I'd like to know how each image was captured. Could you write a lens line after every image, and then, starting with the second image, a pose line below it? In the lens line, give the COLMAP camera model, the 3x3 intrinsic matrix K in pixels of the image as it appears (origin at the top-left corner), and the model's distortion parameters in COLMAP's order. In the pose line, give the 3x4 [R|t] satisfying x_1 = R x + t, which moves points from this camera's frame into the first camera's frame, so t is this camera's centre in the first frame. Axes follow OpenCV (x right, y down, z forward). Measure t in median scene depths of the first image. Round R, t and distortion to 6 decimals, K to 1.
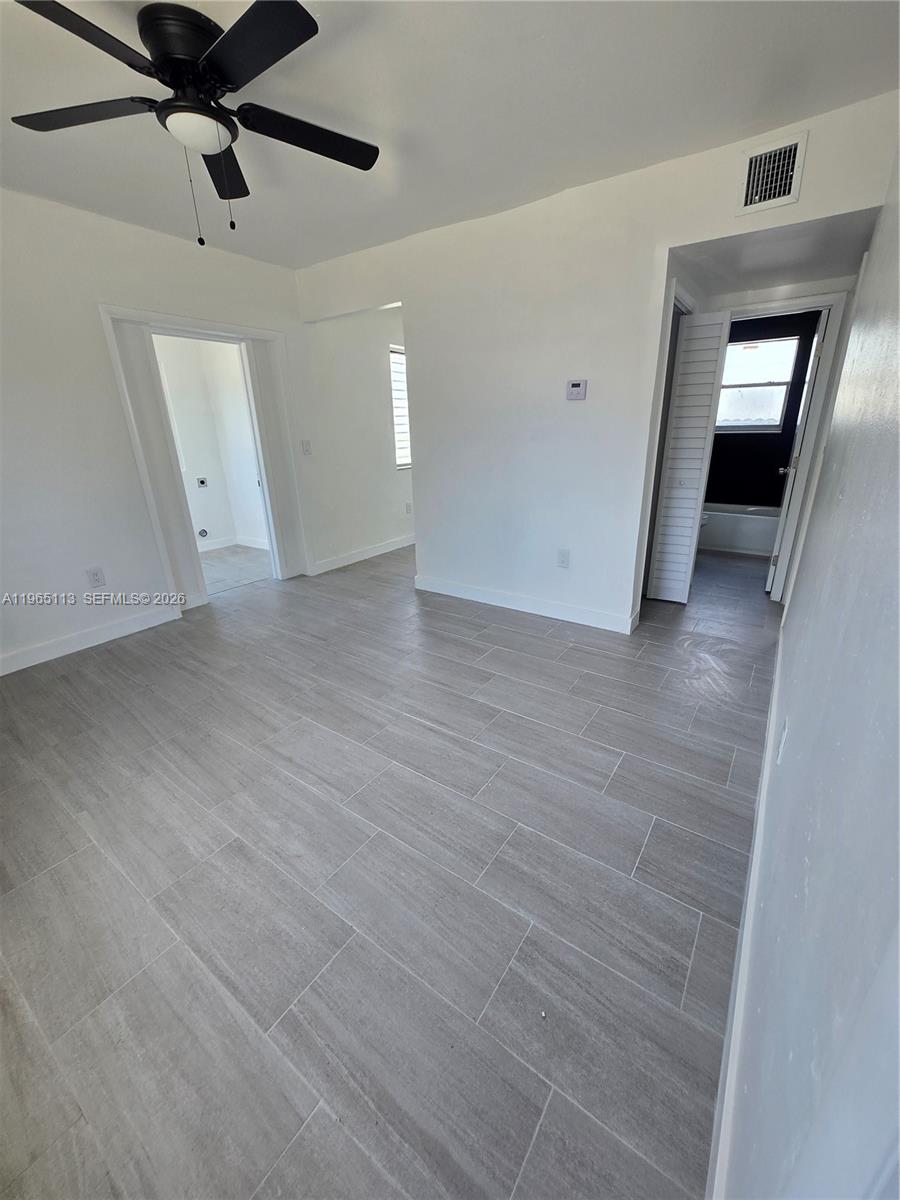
lens RADIAL K [[471.3, 0, 463.4], [0, 471.3, 600.5], [0, 0, 1]] dist [-0.003018, -0.000196]
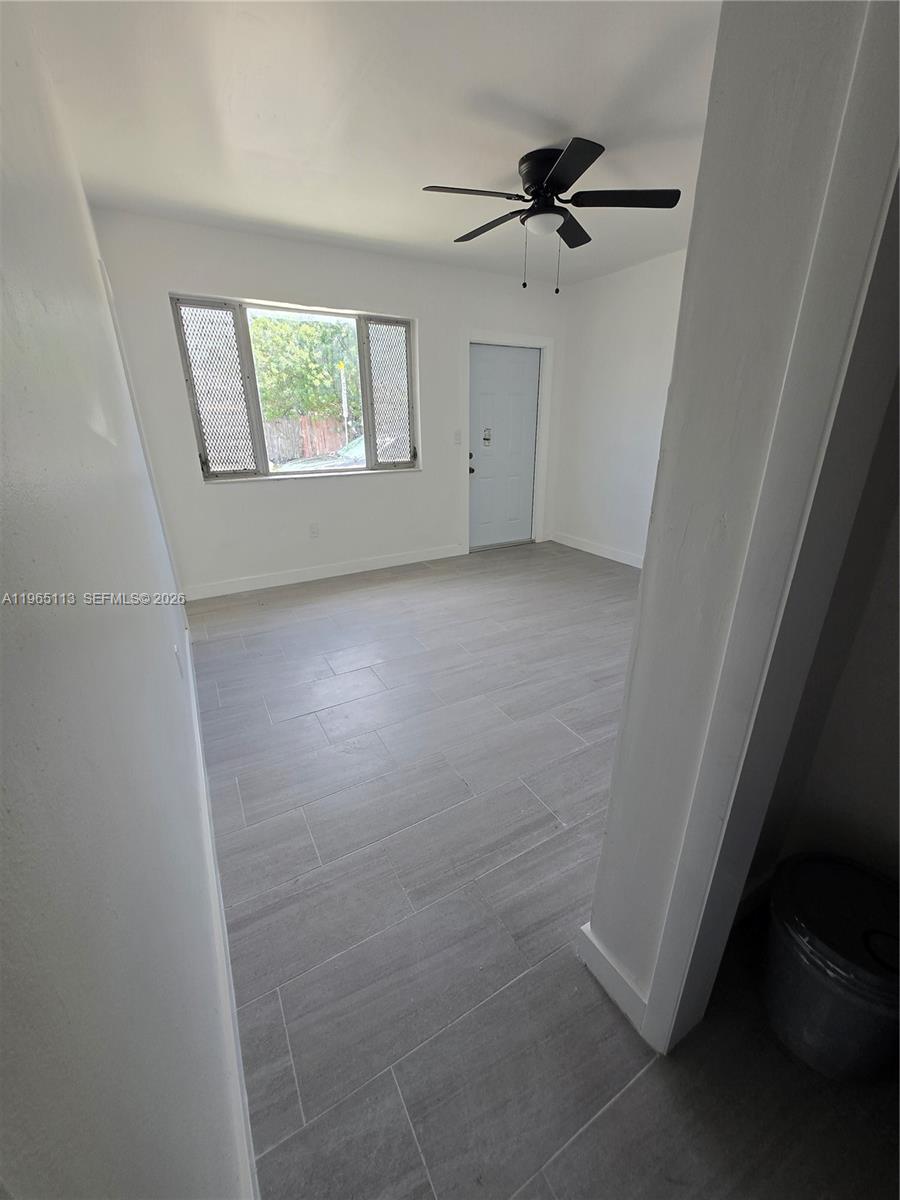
lens RADIAL K [[471.3, 0, 463.4], [0, 471.3, 600.5], [0, 0, 1]] dist [-0.003018, -0.000196]
pose [[-0.421111, 0.350478, -0.836559, 0.909309], [-0.301904, 0.815570, 0.493659, -0.501696], [0.855289, 0.460446, -0.237634, 1.255353]]
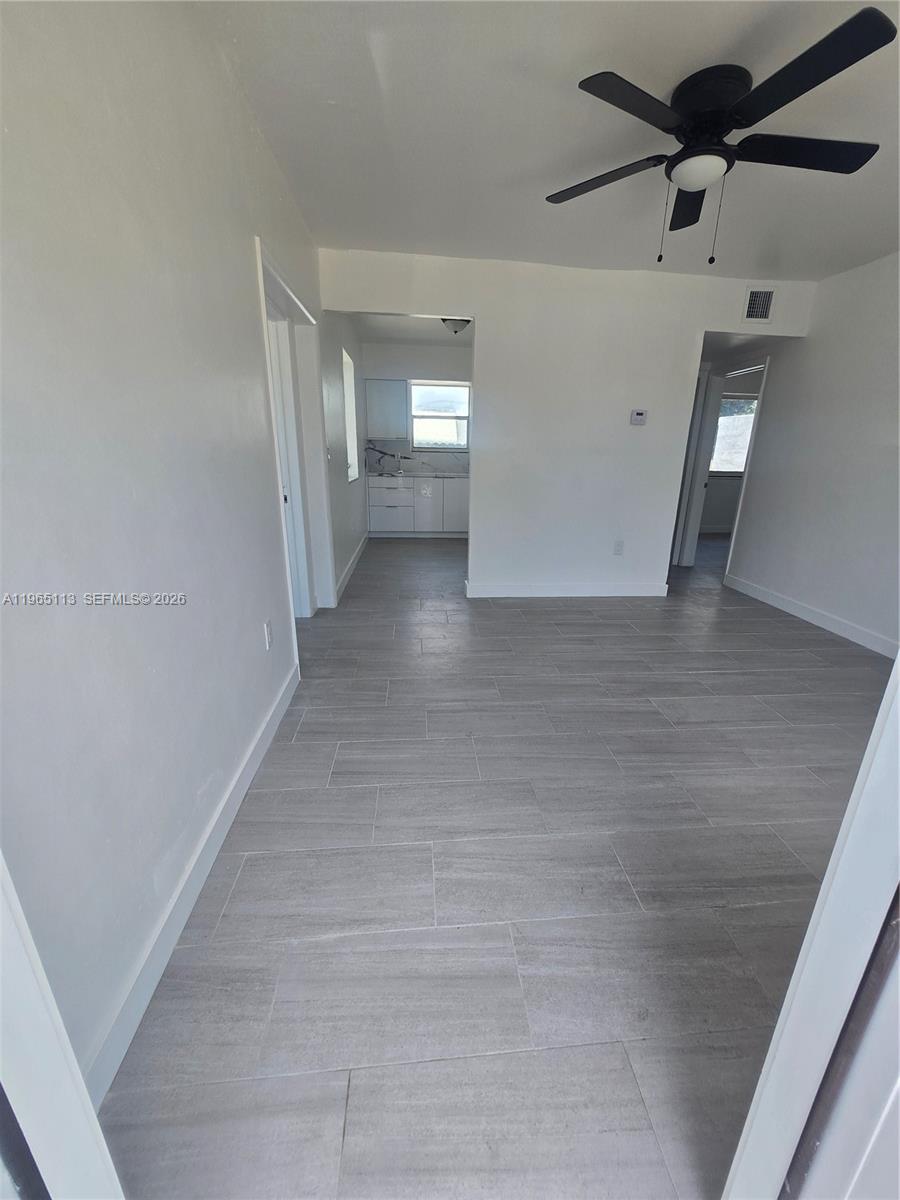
lens RADIAL K [[471.3, 0, 463.4], [0, 471.3, 600.5], [0, 0, 1]] dist [-0.003018, -0.000196]
pose [[0.767536, -0.162044, 0.620185, -1.389982], [0.186913, 0.982051, 0.025272, -0.087734], [-0.613149, 0.096523, 0.784048, 0.412260]]
